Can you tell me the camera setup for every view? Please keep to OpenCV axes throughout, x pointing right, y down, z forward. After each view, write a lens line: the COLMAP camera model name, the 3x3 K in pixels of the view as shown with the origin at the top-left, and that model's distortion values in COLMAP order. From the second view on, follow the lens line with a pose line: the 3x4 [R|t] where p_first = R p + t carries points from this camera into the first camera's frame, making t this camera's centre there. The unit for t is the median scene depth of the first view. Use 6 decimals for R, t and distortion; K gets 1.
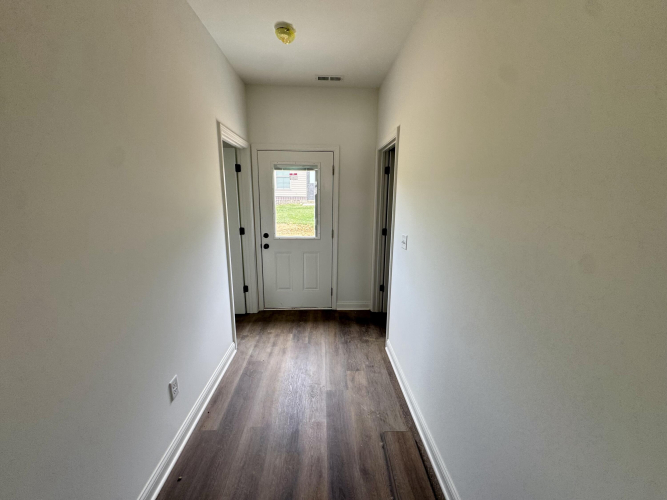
lens RADIAL K [[265.0, 0, 332.2], [0, 265.0, 248.1], [0, 0, 1]] dist [-0.002475, 0.000202]
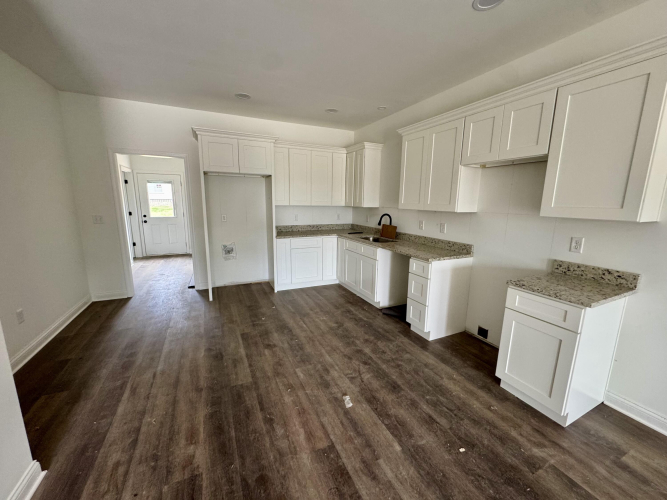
lens RADIAL K [[265.0, 0, 335.6], [0, 265.0, 250.6], [0, 0, 1]] dist [-0.002475, 0.000202]
pose [[0.920704, -0.068883, 0.384135, 0.281886], [0.077754, 0.996944, -0.007592, 0.332851], [-0.382438, 0.036858, 0.923246, -1.346585]]
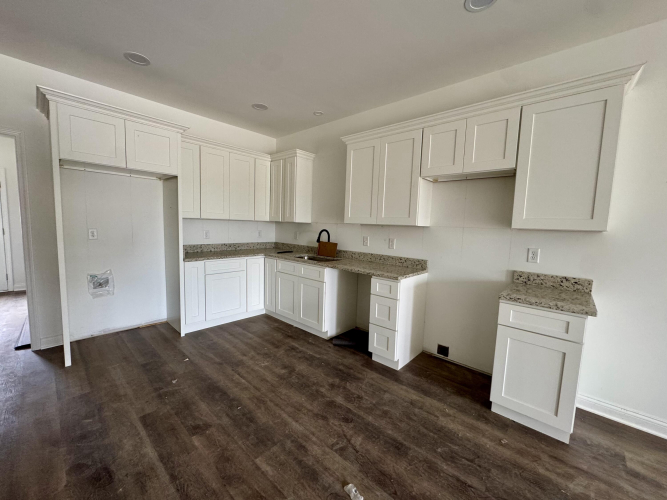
lens RADIAL K [[265.0, 0, 333.8], [0, 265.0, 250.2], [0, 0, 1]] dist [-0.002475, 0.000202]
pose [[0.702211, -0.055888, 0.709772, 0.173181], [0.126011, 0.990932, -0.046642, 0.296014], [-0.700729, 0.122192, 0.702886, -0.882986]]
